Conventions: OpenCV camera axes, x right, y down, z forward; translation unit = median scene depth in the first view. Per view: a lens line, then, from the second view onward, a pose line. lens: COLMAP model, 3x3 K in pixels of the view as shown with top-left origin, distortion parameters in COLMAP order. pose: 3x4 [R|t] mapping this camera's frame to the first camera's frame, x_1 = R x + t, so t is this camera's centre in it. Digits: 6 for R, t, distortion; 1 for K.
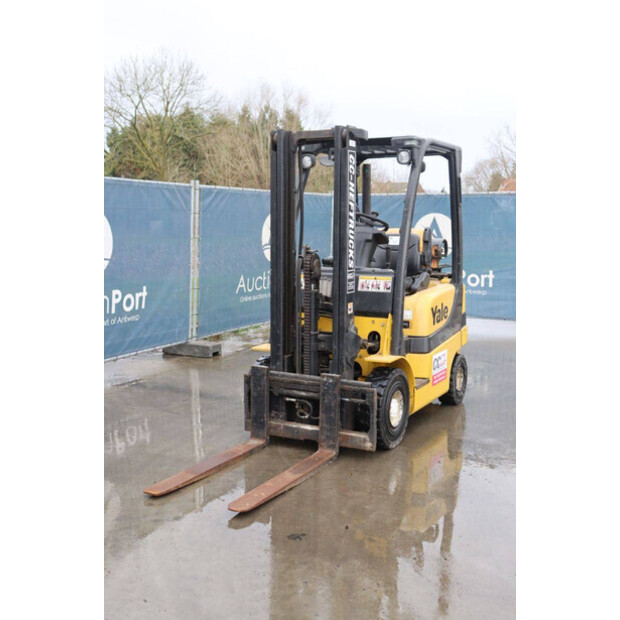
lens RADIAL K [[741.2, 0, 314.4], [0, 741.2, 310.0], [0, 0, 1]] dist [0.063986, 0.000000]
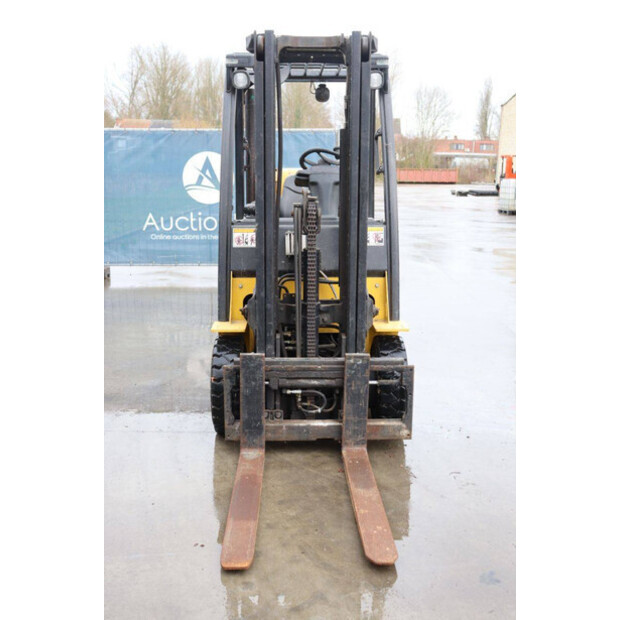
lens RADIAL K [[741.2, 0, 314.0], [0, 741.2, 311.0], [0, 0, 1]] dist [0.063986, 0.000000]
pose [[0.865832, -0.096017, 0.491035, -0.388975], [0.058480, 0.994108, 0.091271, -0.033191], [-0.496905, -0.050310, 0.866345, 0.322999]]
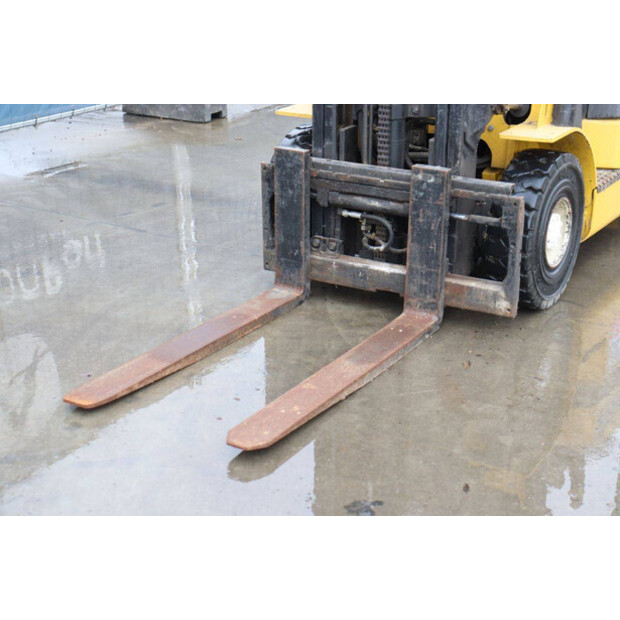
lens RADIAL K [[1153.6, 0, 312.6], [0, 1153.6, 304.4], [0, 0, 1]] dist [0.274103, 0.000000]
pose [[0.998120, 0.013765, -0.059729, -0.009799], [-0.000067, 0.974701, 0.223513, 0.001555], [0.061294, -0.223089, 0.972869, 0.200287]]
